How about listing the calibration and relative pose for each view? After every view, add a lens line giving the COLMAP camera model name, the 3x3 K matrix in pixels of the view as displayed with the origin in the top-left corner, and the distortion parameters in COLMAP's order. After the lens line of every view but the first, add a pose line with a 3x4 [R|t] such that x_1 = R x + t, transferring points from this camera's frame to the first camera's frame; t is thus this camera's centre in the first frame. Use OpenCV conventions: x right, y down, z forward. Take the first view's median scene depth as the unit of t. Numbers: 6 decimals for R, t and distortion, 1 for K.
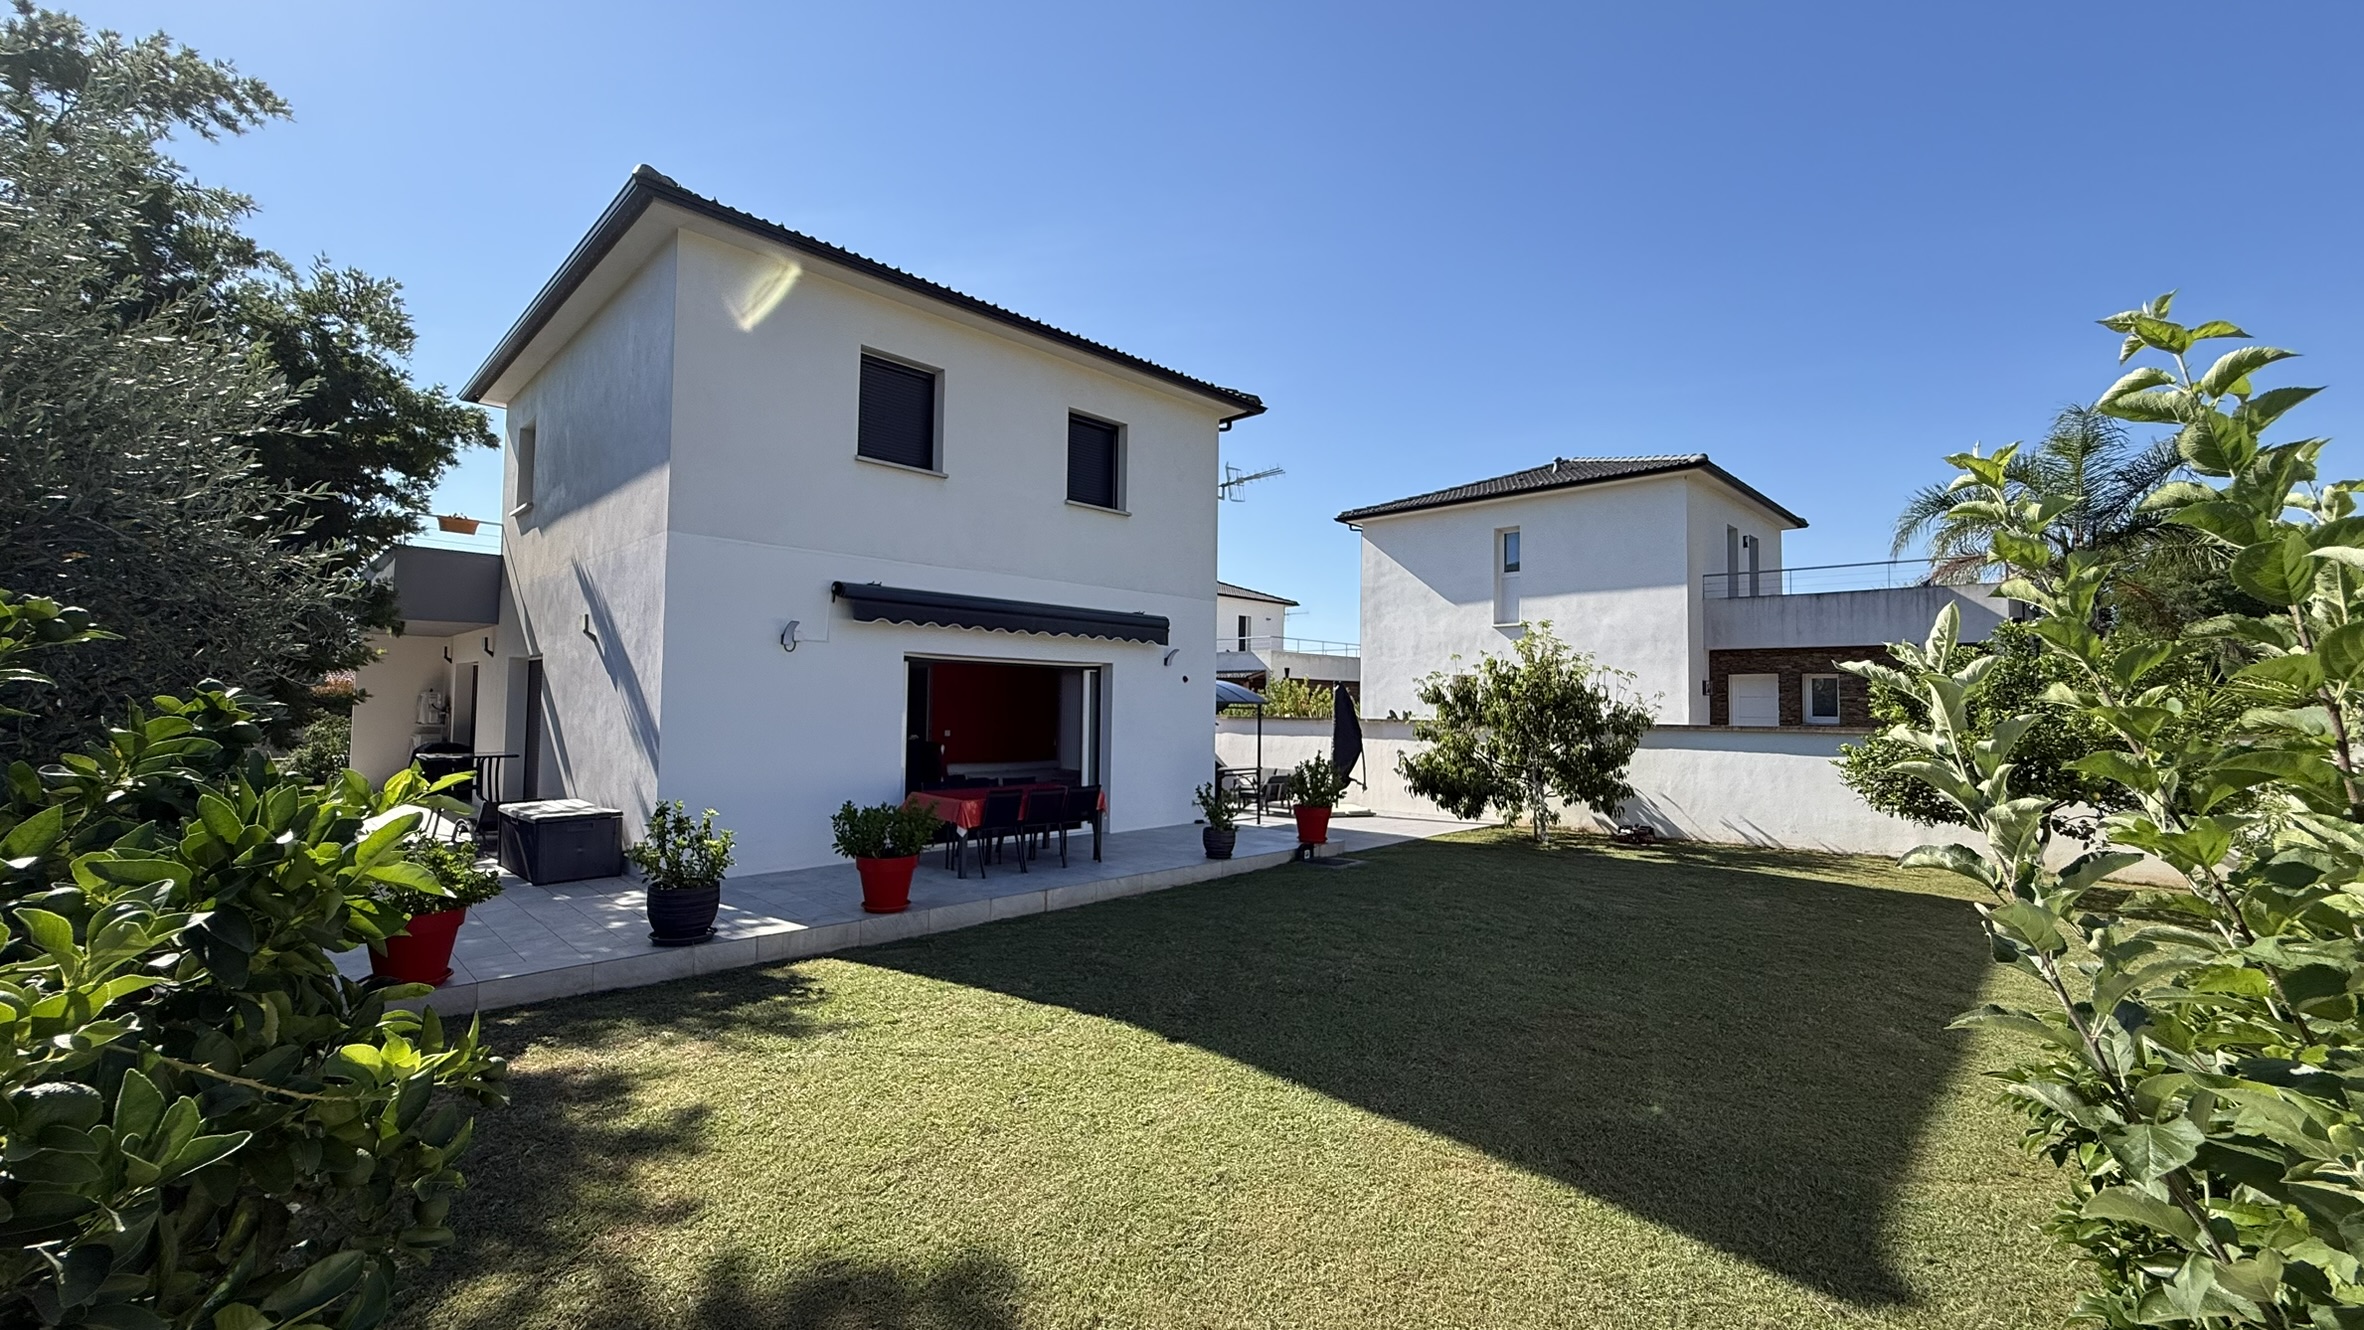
lens RADIAL K [[940.8, 0, 1172.7], [0, 940.8, 662.7], [0, 0, 1]] dist [0.001621, -0.000291]
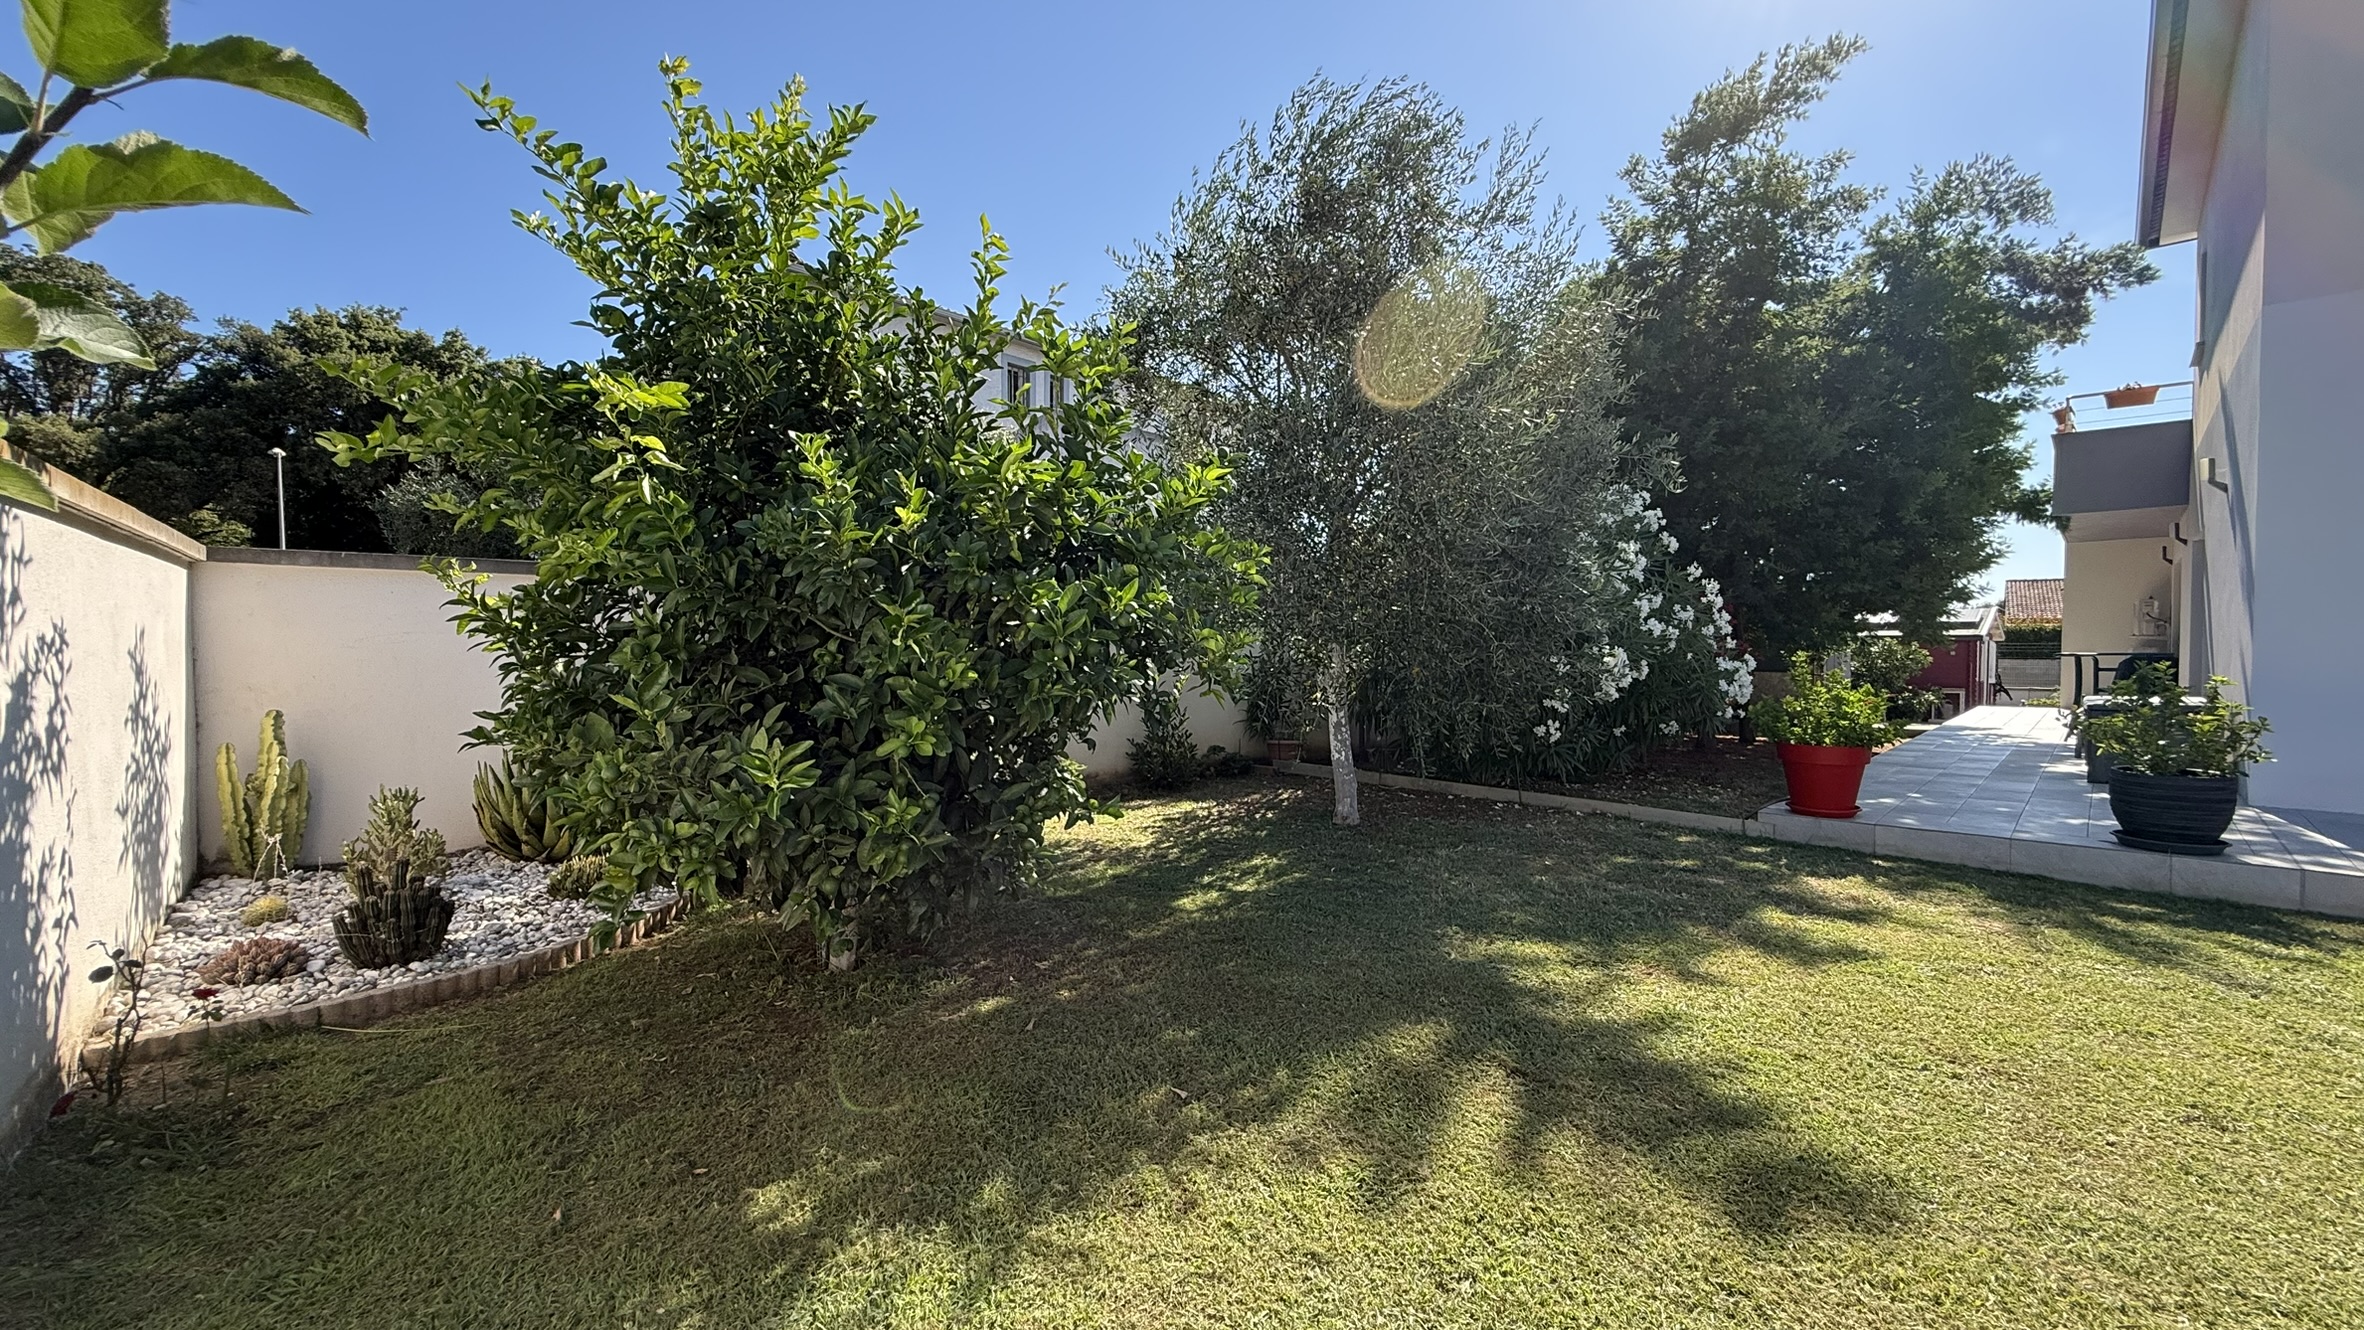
lens RADIAL K [[940.8, 0, 1179.4], [0, 940.8, 668.4], [0, 0, 1]] dist [0.001621, -0.000291]
pose [[0.007368, 0.009067, -0.999932, 0.144925], [0.044721, 0.998955, 0.009387, 0.080097], [0.998972, -0.044787, 0.006955, 0.161957]]
